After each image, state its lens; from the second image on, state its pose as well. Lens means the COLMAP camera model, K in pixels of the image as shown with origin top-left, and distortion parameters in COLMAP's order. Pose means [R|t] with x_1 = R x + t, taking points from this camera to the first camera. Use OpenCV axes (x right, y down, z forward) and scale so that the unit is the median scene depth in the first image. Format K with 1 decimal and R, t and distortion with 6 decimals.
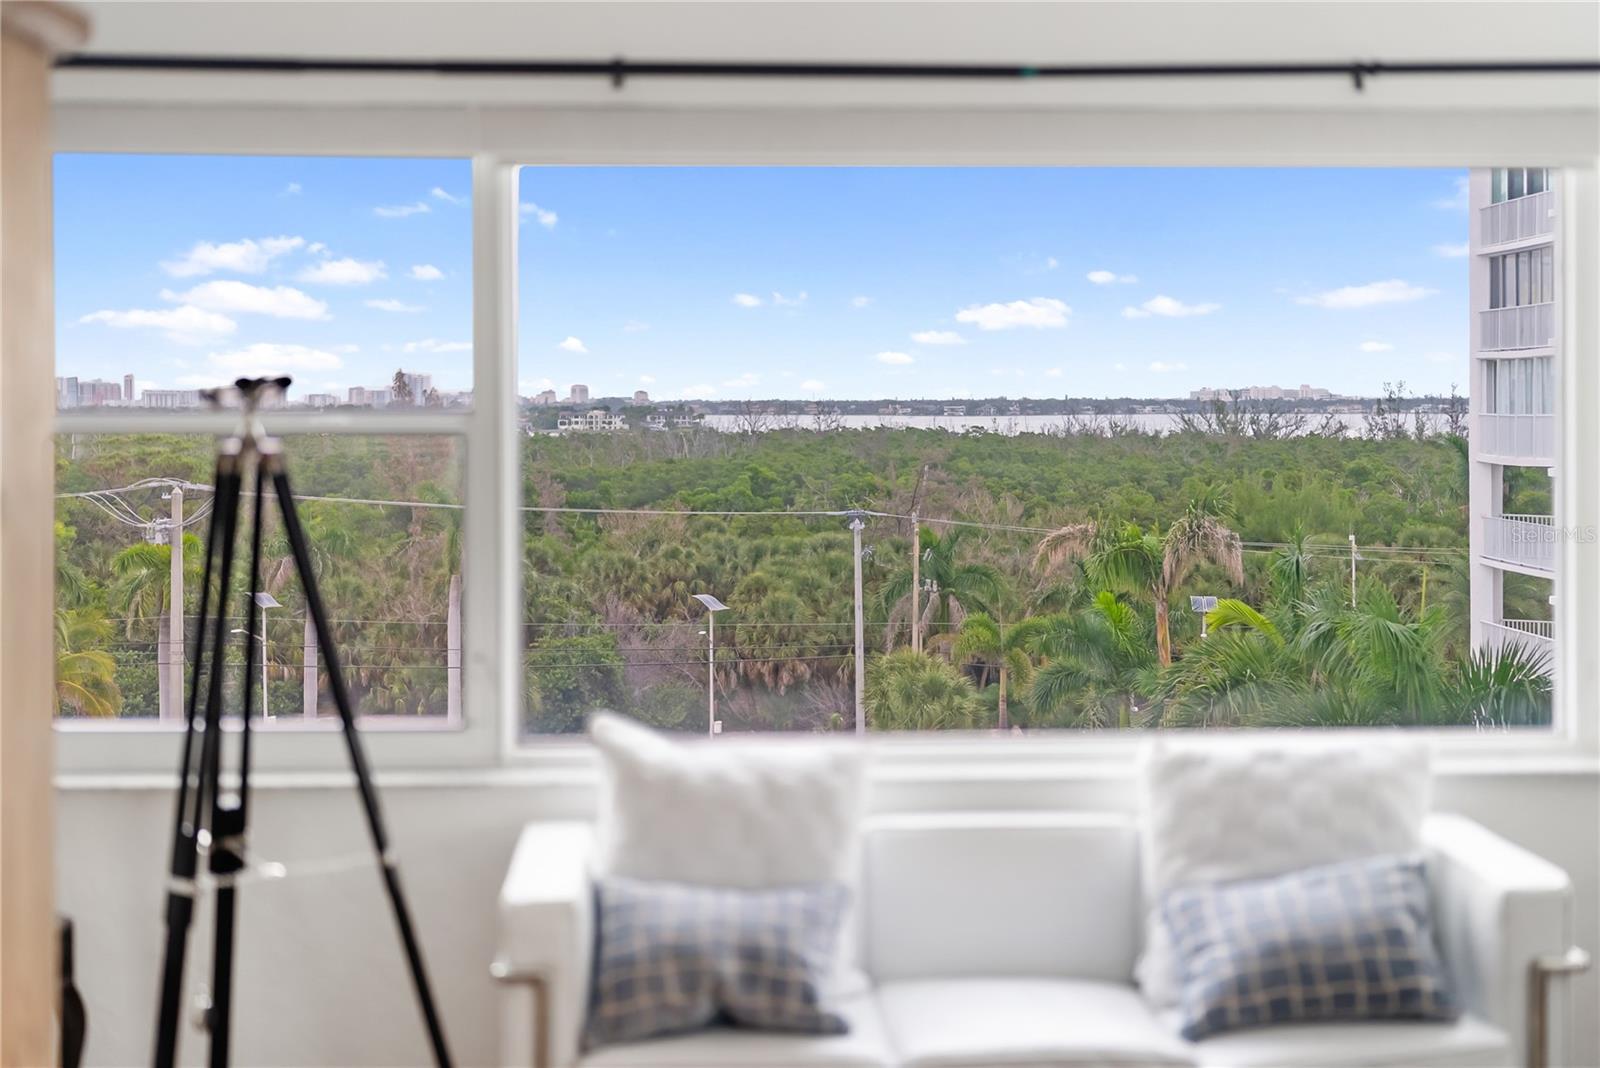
lens RADIAL K [[2265.8, 0, 800.1], [0, 2265.8, 412.5], [0, 0, 1]] dist [-0.004055, 0.010759]
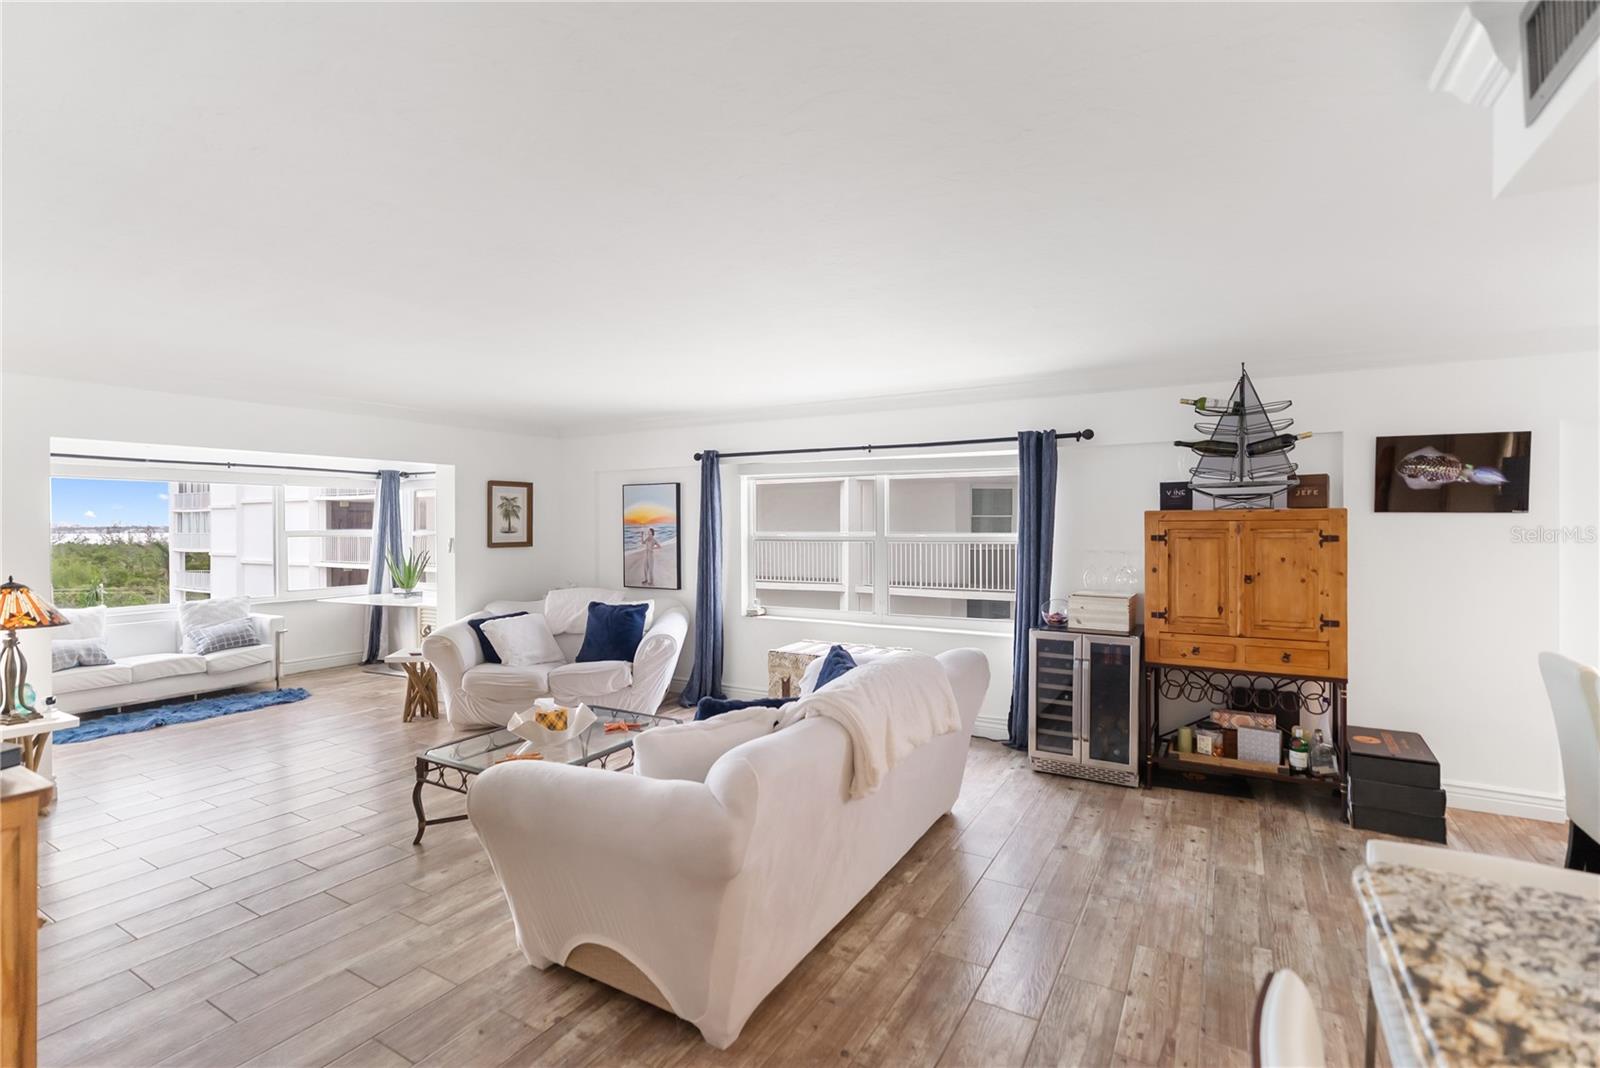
lens RADIAL K [[735.0, 0, 797.5], [0, 735.0, 529.4], [0, 0, 1]] dist [-0.004390, 0.000376]
pose [[0.534150, -0.003846, 0.845381, -0.459715], [0.005653, 0.999984, 0.000977, -0.002980], [-0.845371, 0.004257, 0.534163, -0.936221]]
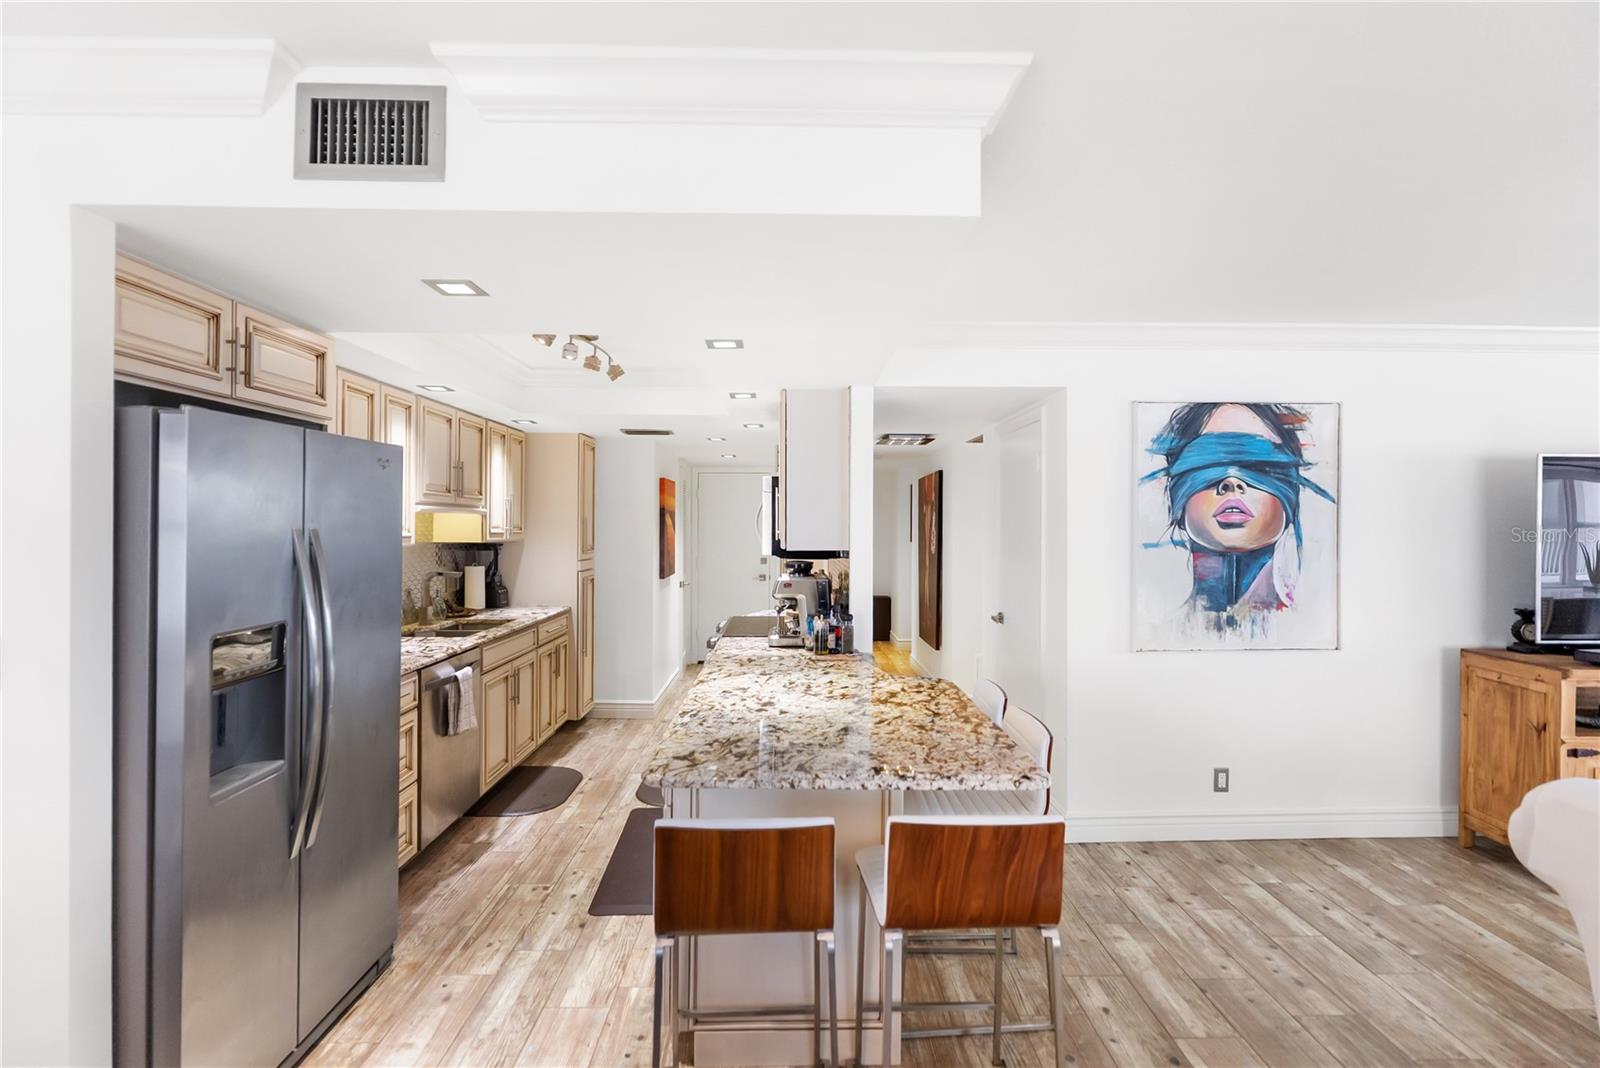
lens RADIAL K [[737.7, 0, 806.0], [0, 737.7, 521.8], [0, 0, 1]] dist [-0.003231, 0.000304]
pose [[-0.011698, 0.003647, -0.999925, 0.368389], [-0.008964, 0.999953, 0.003752, -0.004025], [0.999891, 0.009007, -0.011665, -1.109859]]
